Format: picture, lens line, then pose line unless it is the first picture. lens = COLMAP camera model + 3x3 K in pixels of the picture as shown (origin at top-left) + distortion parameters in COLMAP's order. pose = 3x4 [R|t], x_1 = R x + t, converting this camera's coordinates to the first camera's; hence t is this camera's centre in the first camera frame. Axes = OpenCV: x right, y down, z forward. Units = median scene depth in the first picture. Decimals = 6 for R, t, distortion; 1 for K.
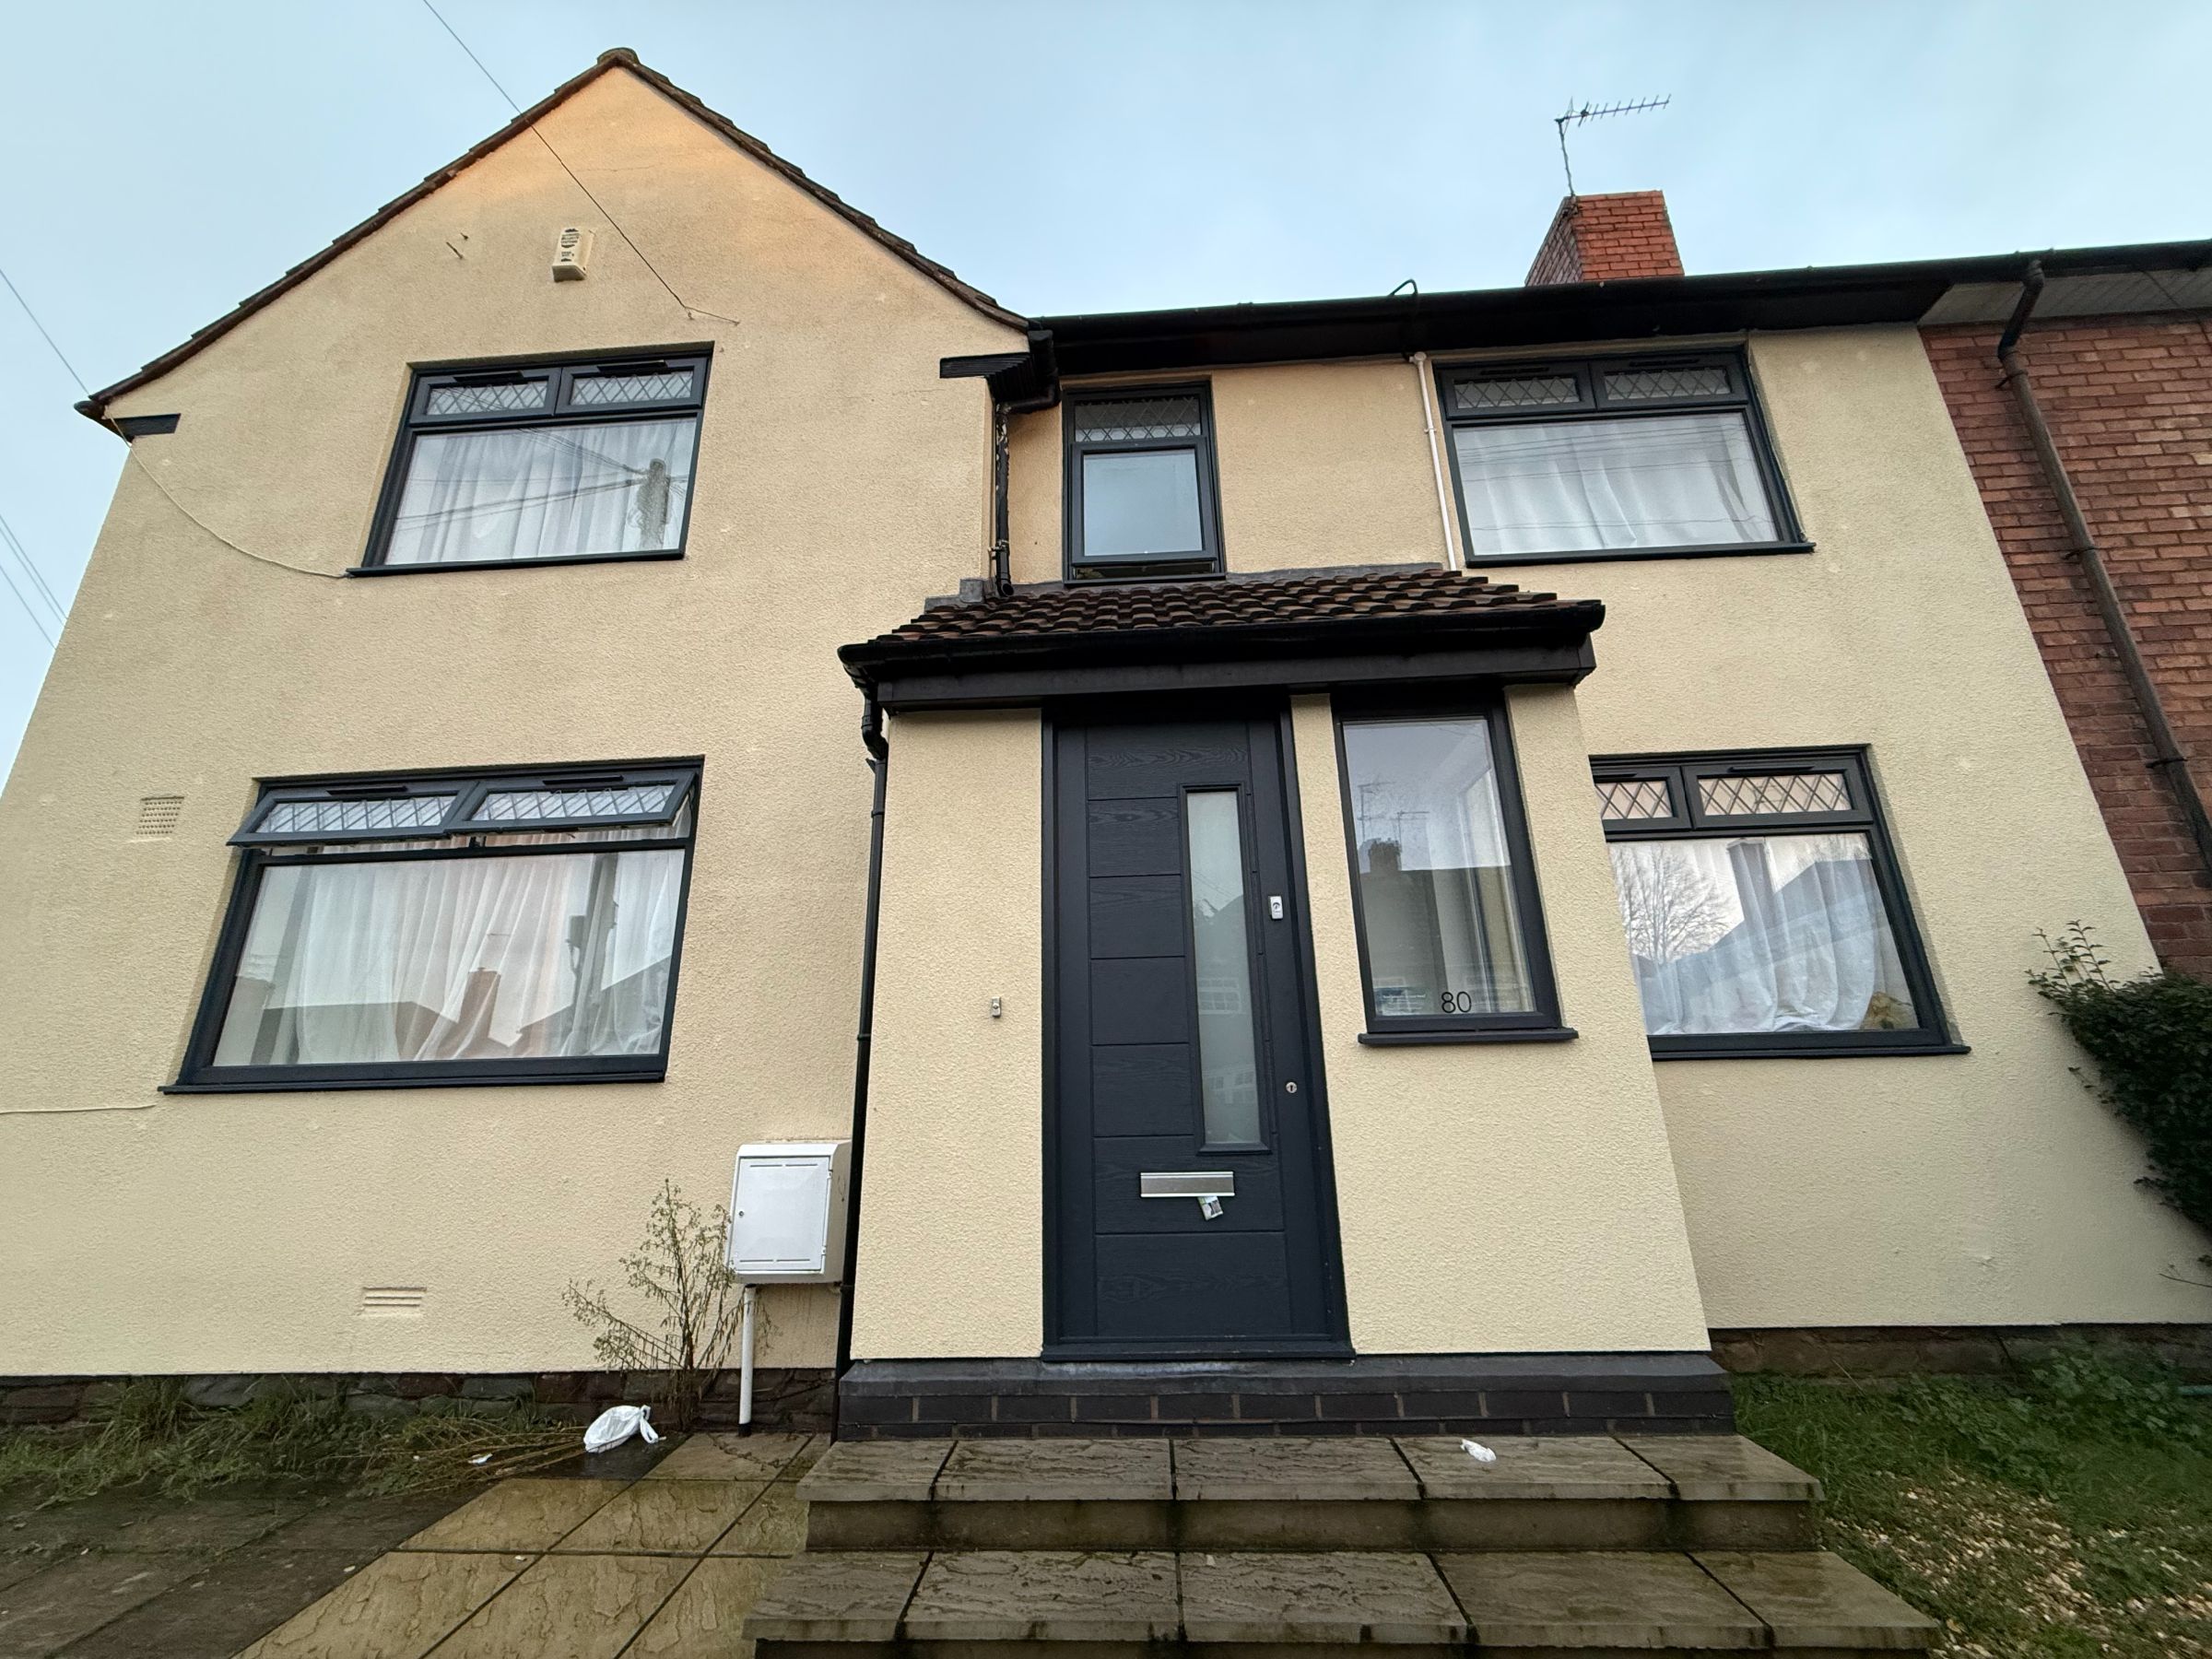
lens RADIAL K [[802.3, 0, 1106.7], [0, 802.3, 914.7], [0, 0, 1]] dist [0.005218, 0.000074]
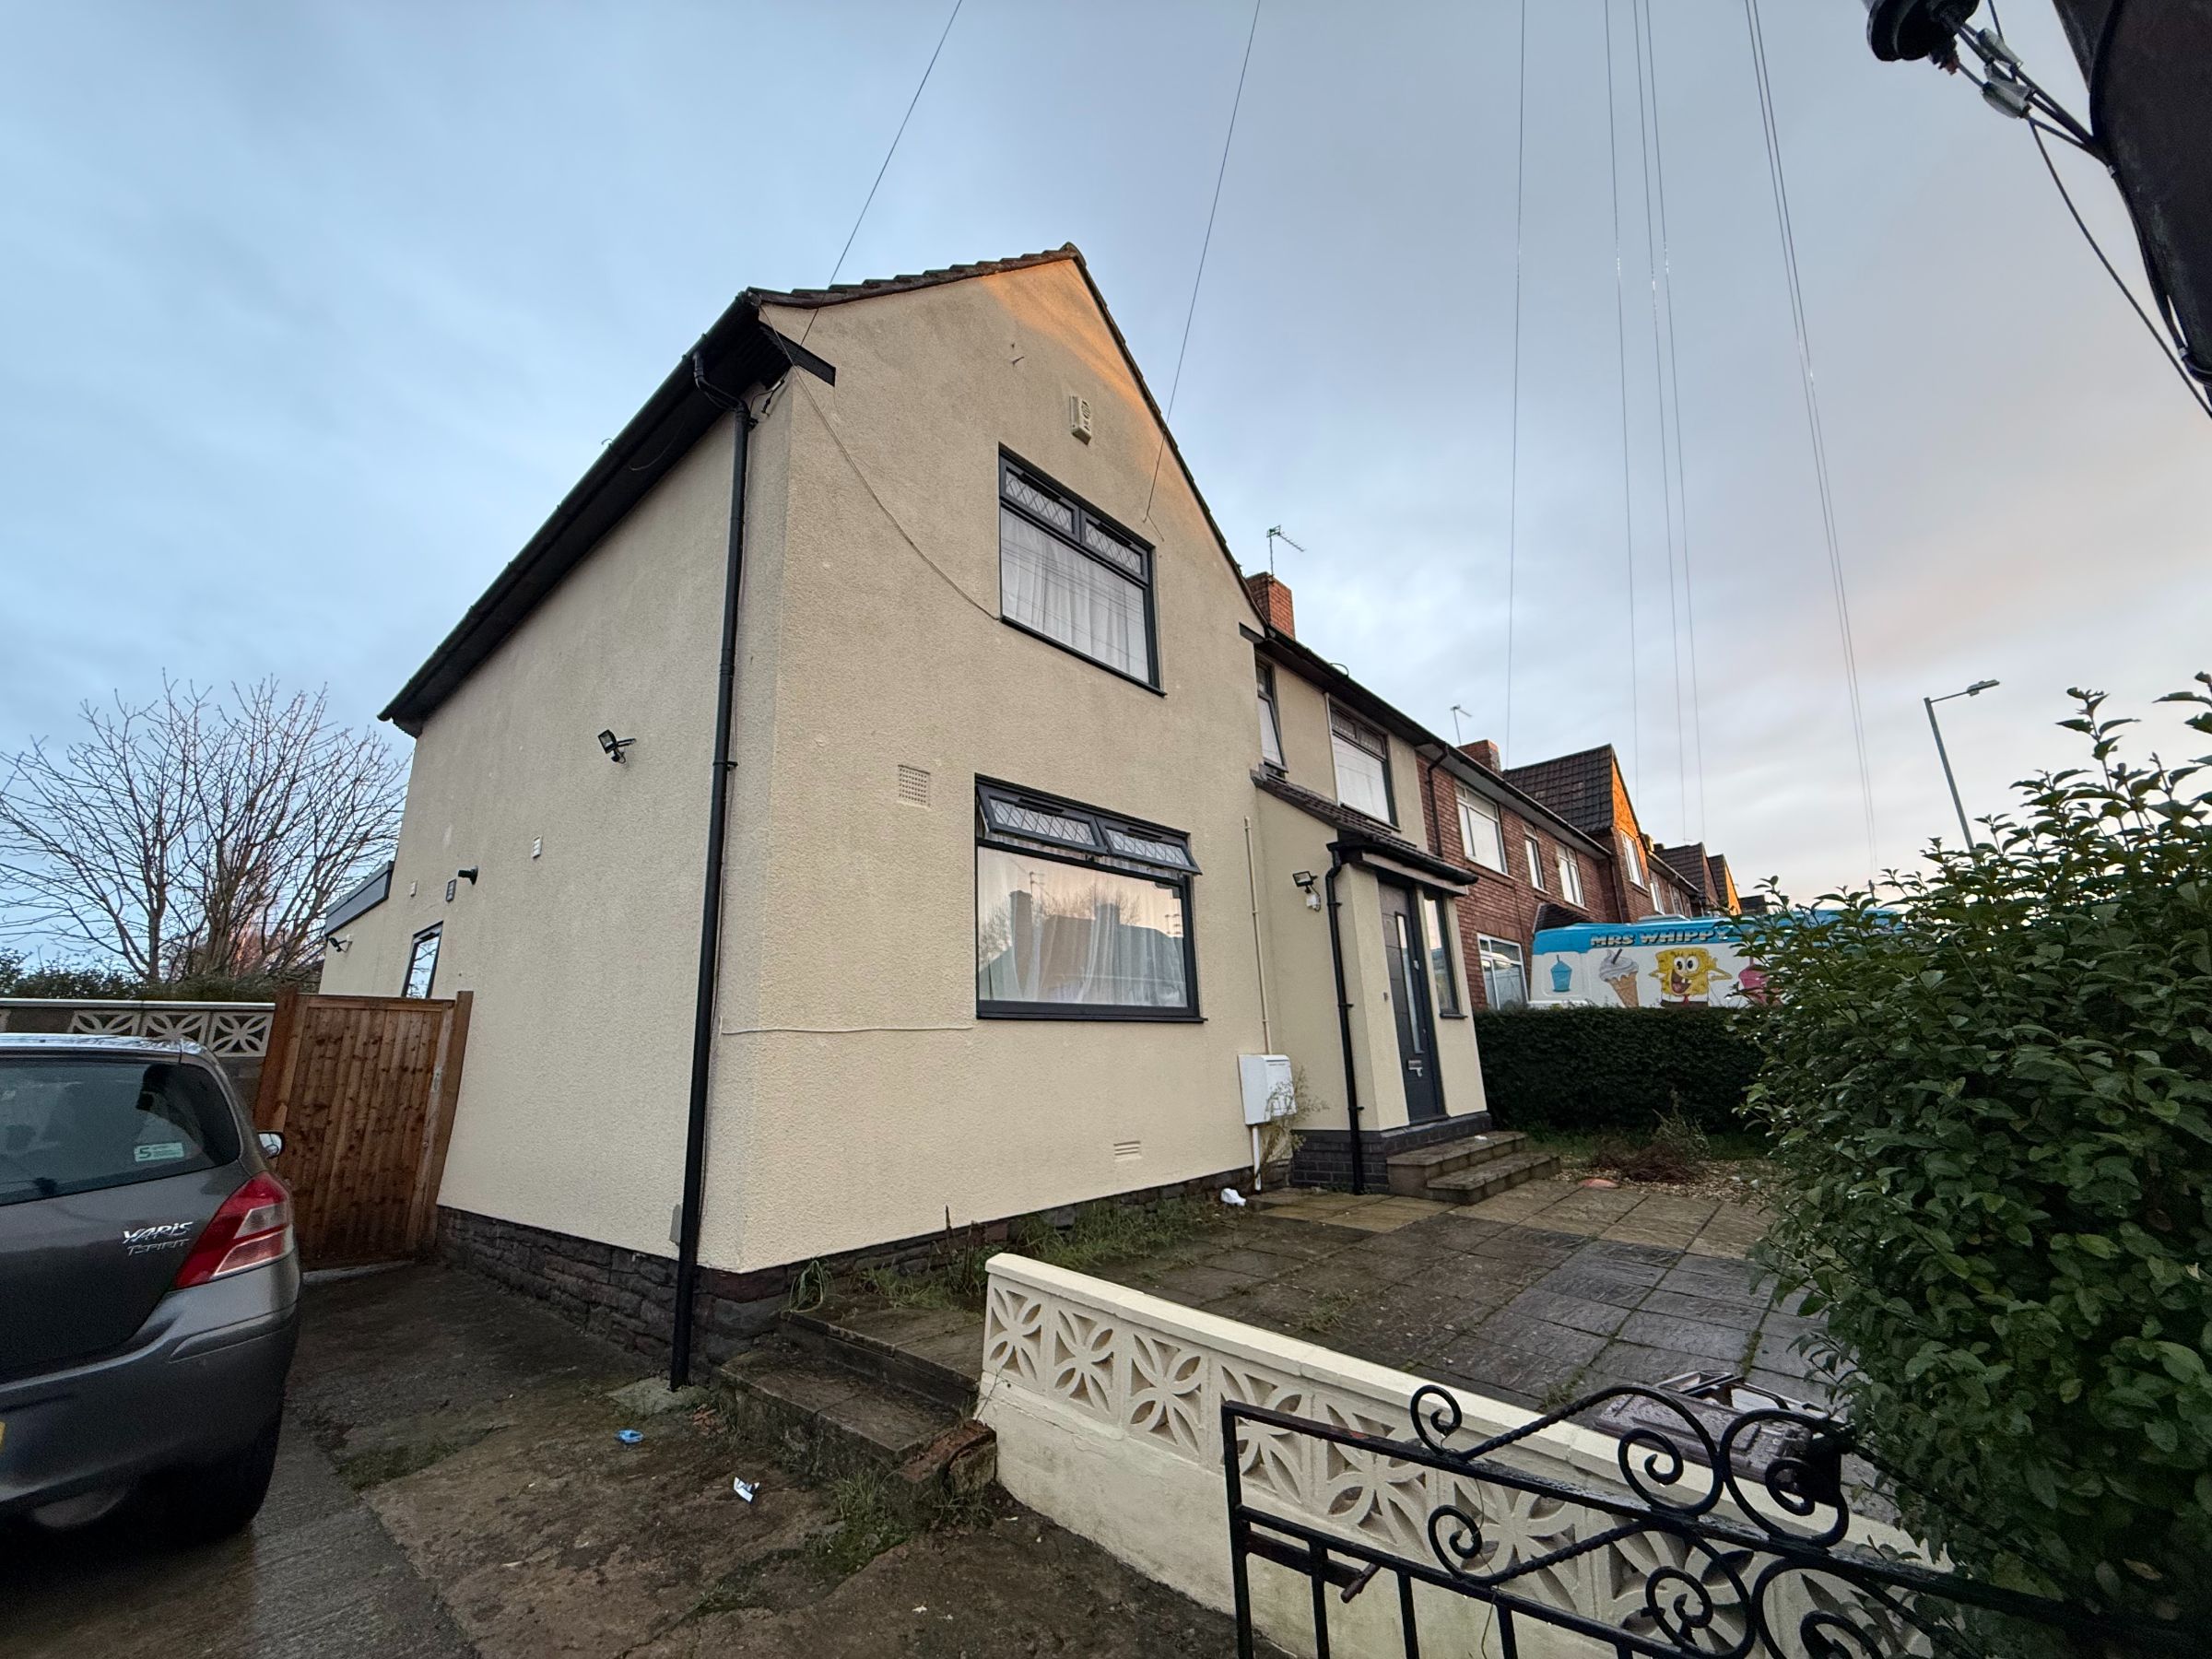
lens RADIAL K [[877.5, 0, 1099.7], [0, 877.5, 831.0], [0, 0, 1]] dist [-0.000090, 0.000218]
pose [[0.612465, 0.200328, 0.764693, -1.754467], [-0.186324, 0.976685, -0.106631, 0.028704], [-0.768226, -0.077173, 0.635511, -0.039054]]
